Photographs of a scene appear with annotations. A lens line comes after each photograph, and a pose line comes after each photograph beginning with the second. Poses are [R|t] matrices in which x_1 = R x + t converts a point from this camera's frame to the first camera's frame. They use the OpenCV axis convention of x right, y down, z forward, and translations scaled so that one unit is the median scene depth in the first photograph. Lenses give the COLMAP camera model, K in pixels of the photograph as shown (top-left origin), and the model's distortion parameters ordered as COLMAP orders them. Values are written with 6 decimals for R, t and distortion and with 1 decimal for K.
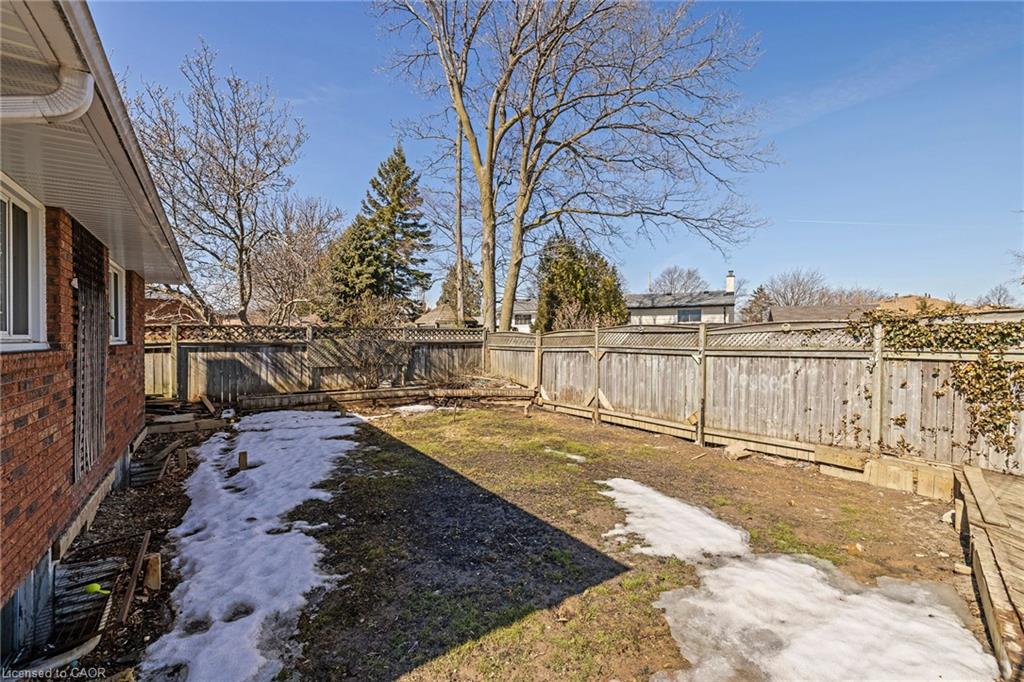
lens RADIAL K [[436.6, 0, 515.7], [0, 436.6, 339.9], [0, 0, 1]] dist [0.000507, 0.000712]
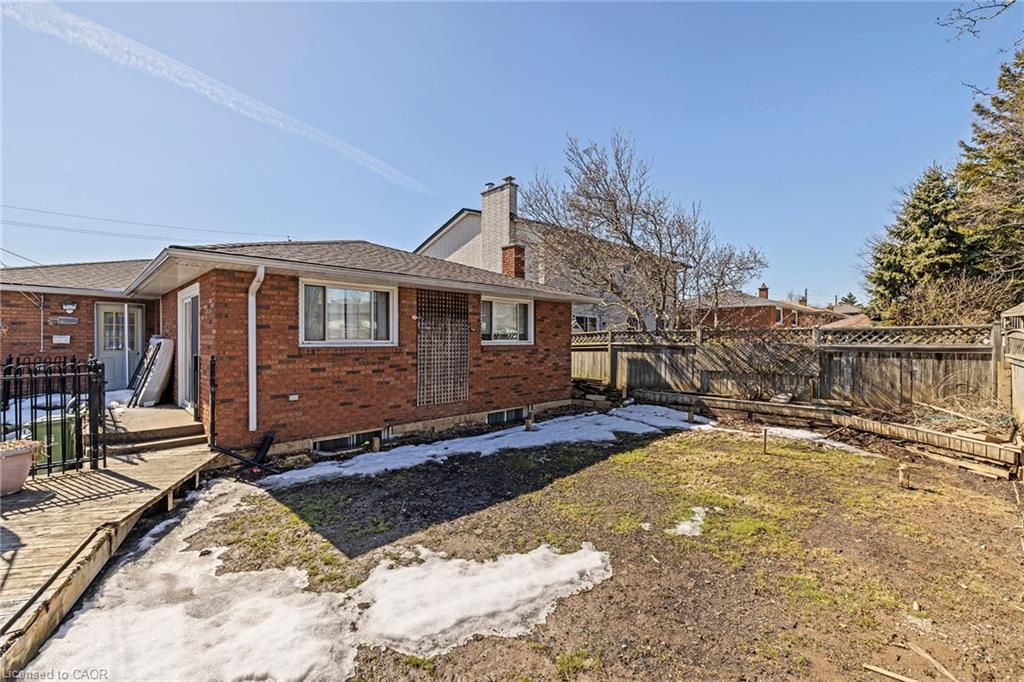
lens RADIAL K [[436.6, 0, 513.5], [0, 436.6, 344.4], [0, 0, 1]] dist [0.000507, 0.000712]
pose [[0.167055, 0.010997, -0.985886, 0.650571], [-0.003660, 0.999938, 0.010534, -0.008797], [0.985941, 0.001848, 0.167085, 0.566771]]
